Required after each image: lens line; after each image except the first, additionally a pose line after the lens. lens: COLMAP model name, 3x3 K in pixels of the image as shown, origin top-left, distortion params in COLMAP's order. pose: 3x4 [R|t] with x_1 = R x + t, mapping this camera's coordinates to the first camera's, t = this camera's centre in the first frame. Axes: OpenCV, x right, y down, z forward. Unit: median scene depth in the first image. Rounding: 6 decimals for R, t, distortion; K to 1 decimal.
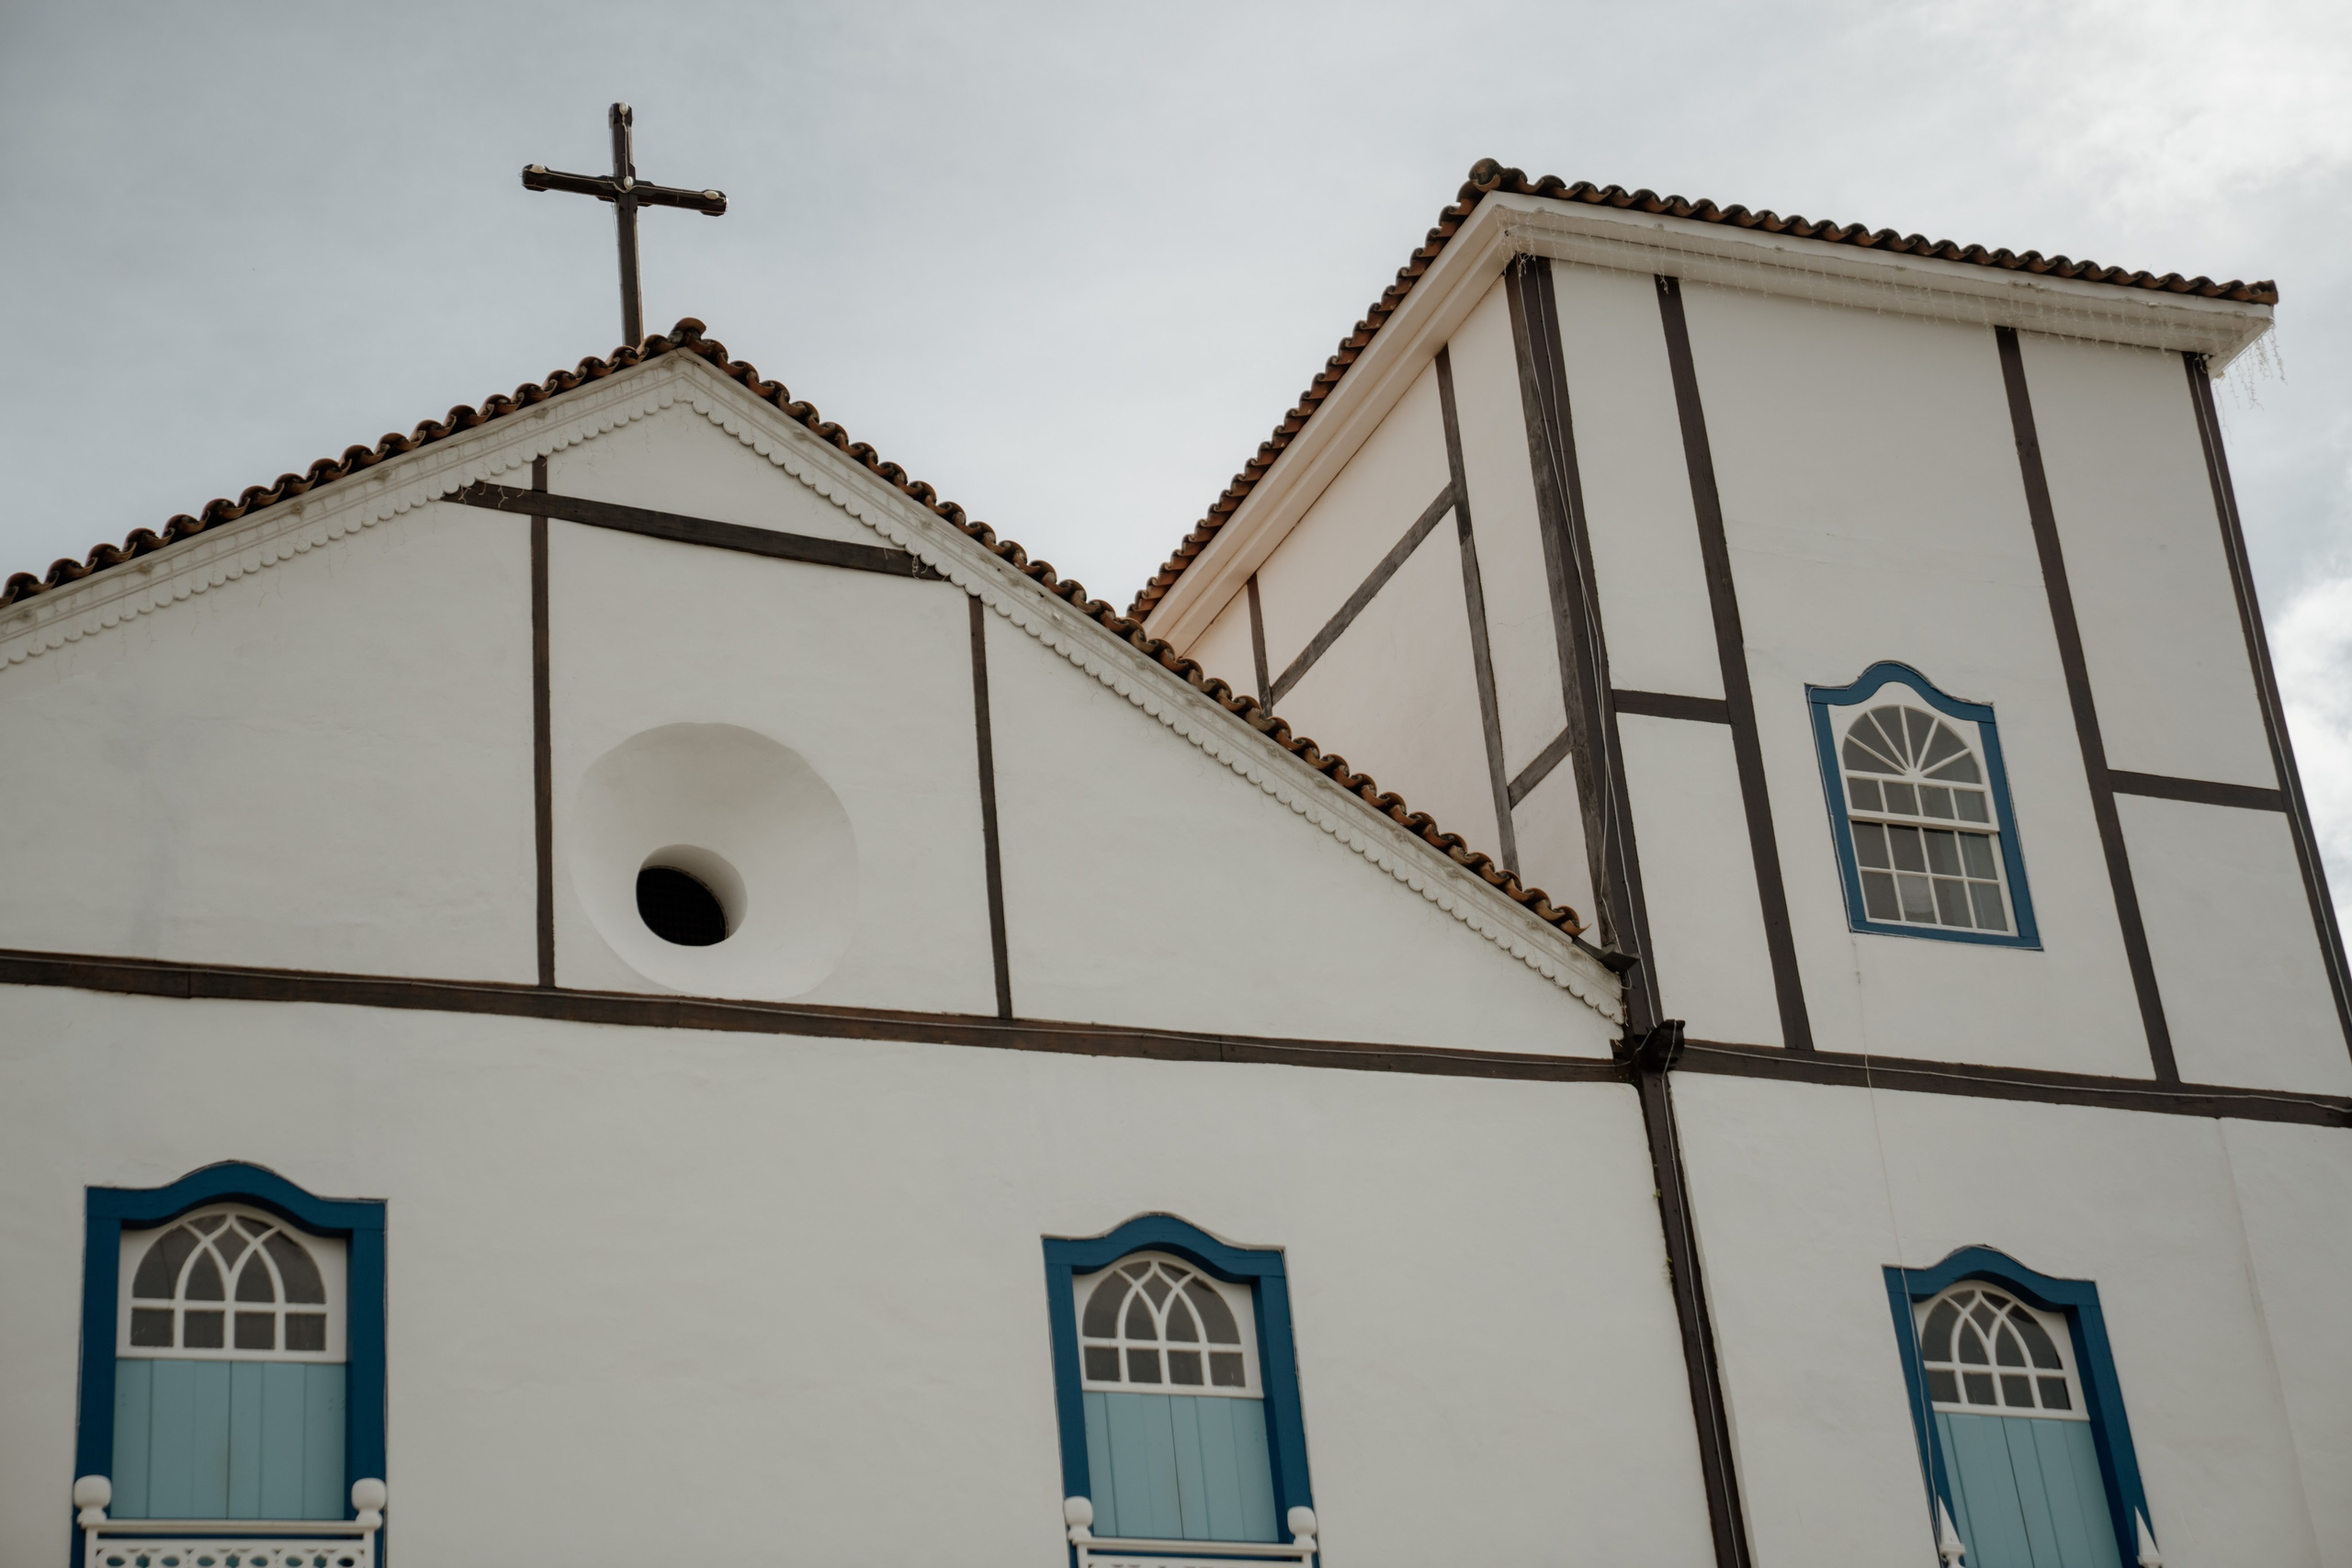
lens RADIAL K [[4471.9, 0, 1170.3], [0, 4471.9, 813.1], [0, 0, 1]] dist [0.388274, 0.011871]
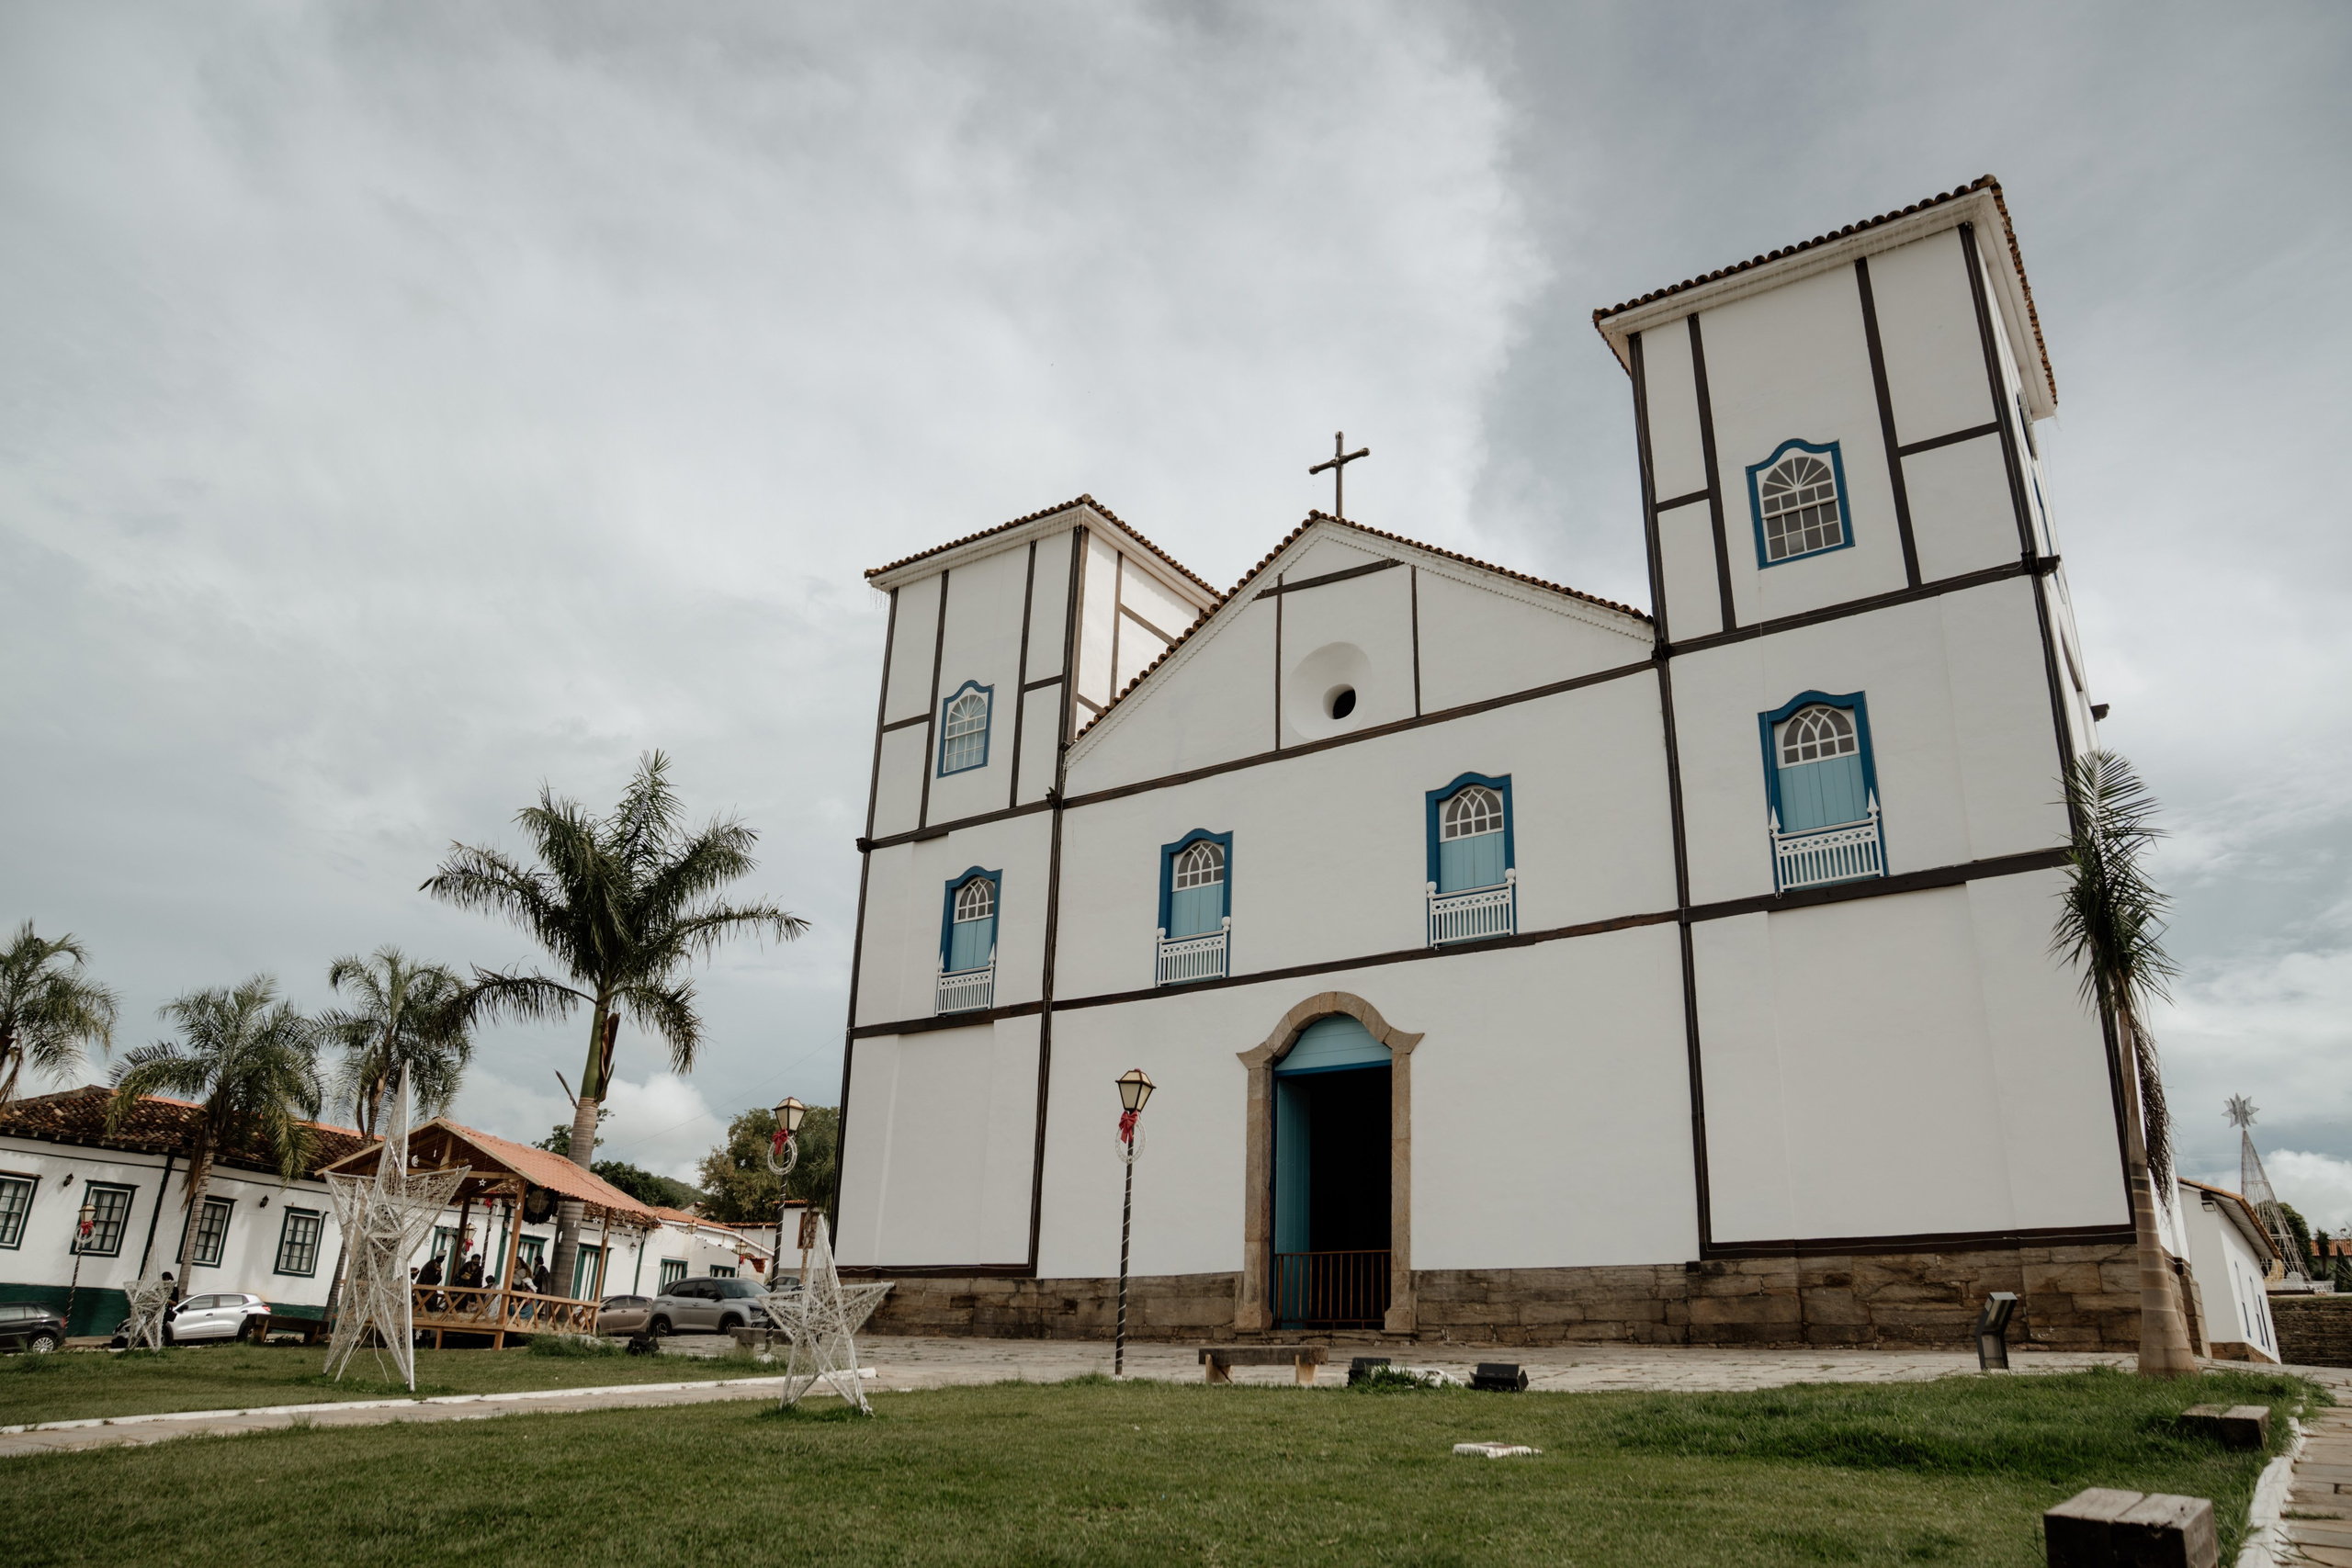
lens RADIAL K [[1601.6, 0, 1176.0], [0, 1601.6, 784.0], [0, 0, 1]] dist [-0.115610, 0.072755]
pose [[0.527728, -0.199859, -0.825566, 0.639347], [0.303542, 0.952120, -0.036463, 0.069637], [0.793325, -0.231352, 0.563127, 0.273633]]
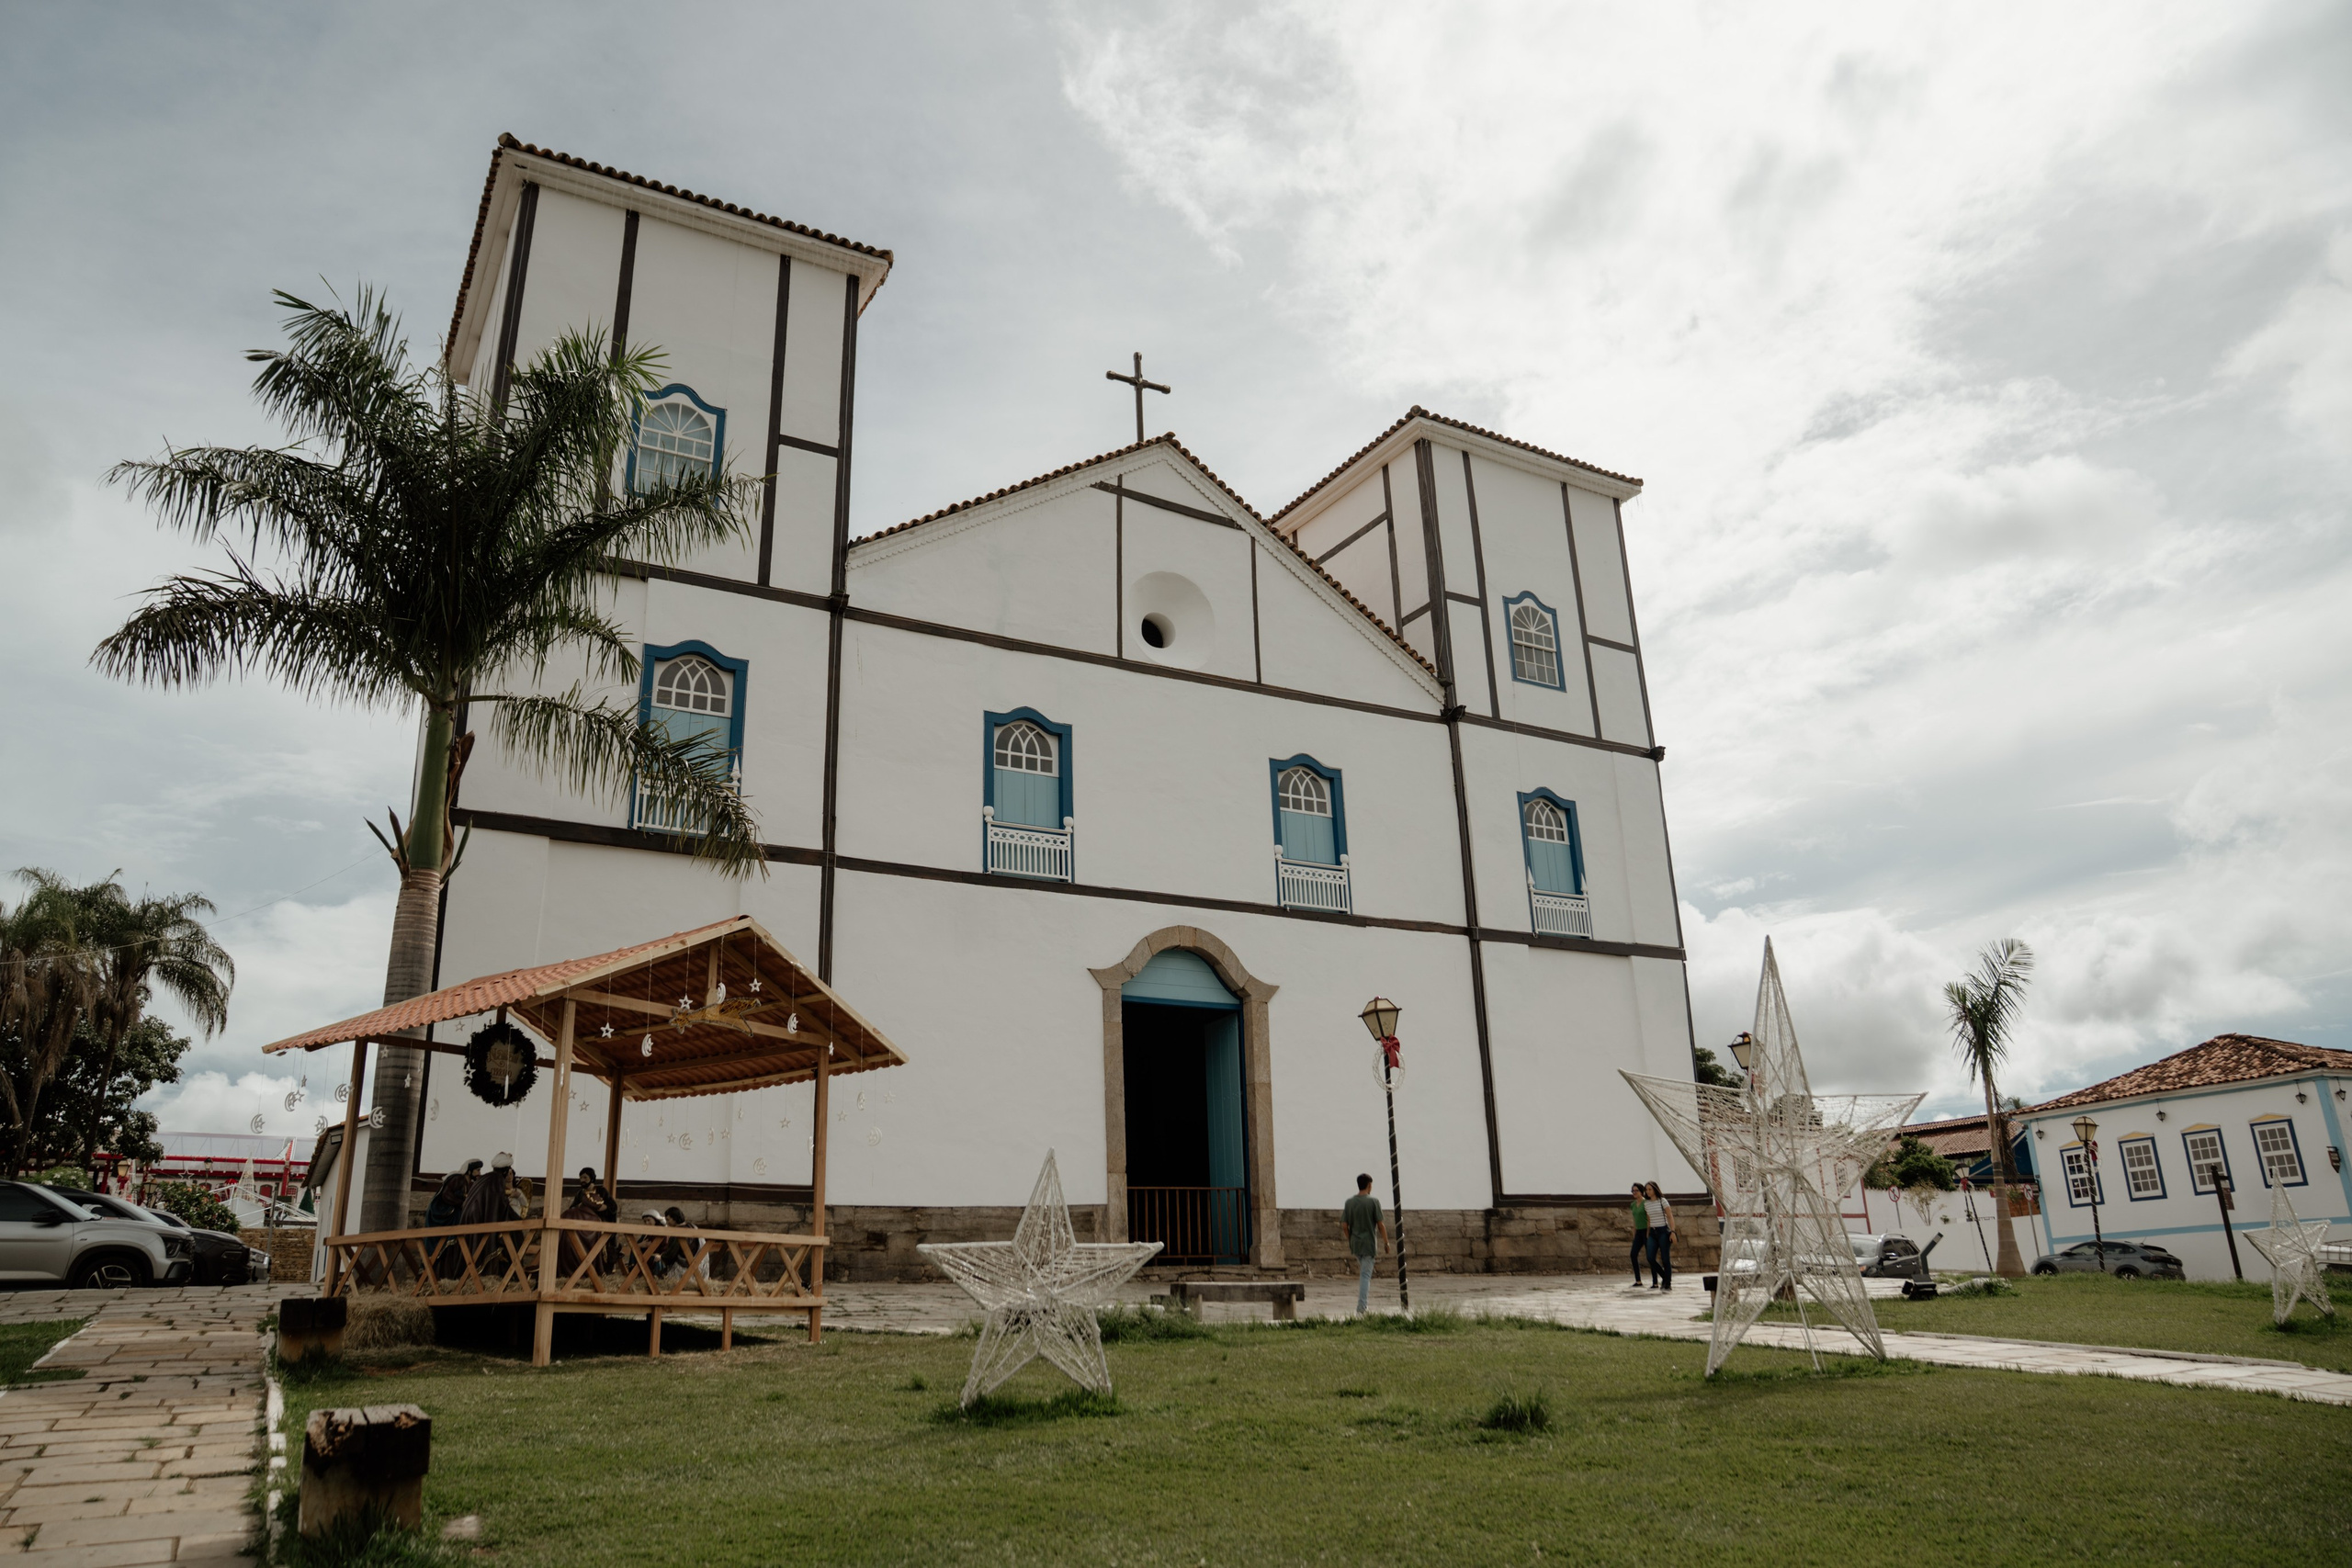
lens RADIAL K [[1659.4, 0, 1181.6], [0, 1659.4, 746.3], [0, 0, 1]] dist [-0.112828, 0.001405]
pose [[0.988400, 0.101737, 0.112762, -0.187082], [-0.112900, 0.988813, 0.097478, -0.012835], [-0.101583, -0.109078, 0.988829, -0.074536]]
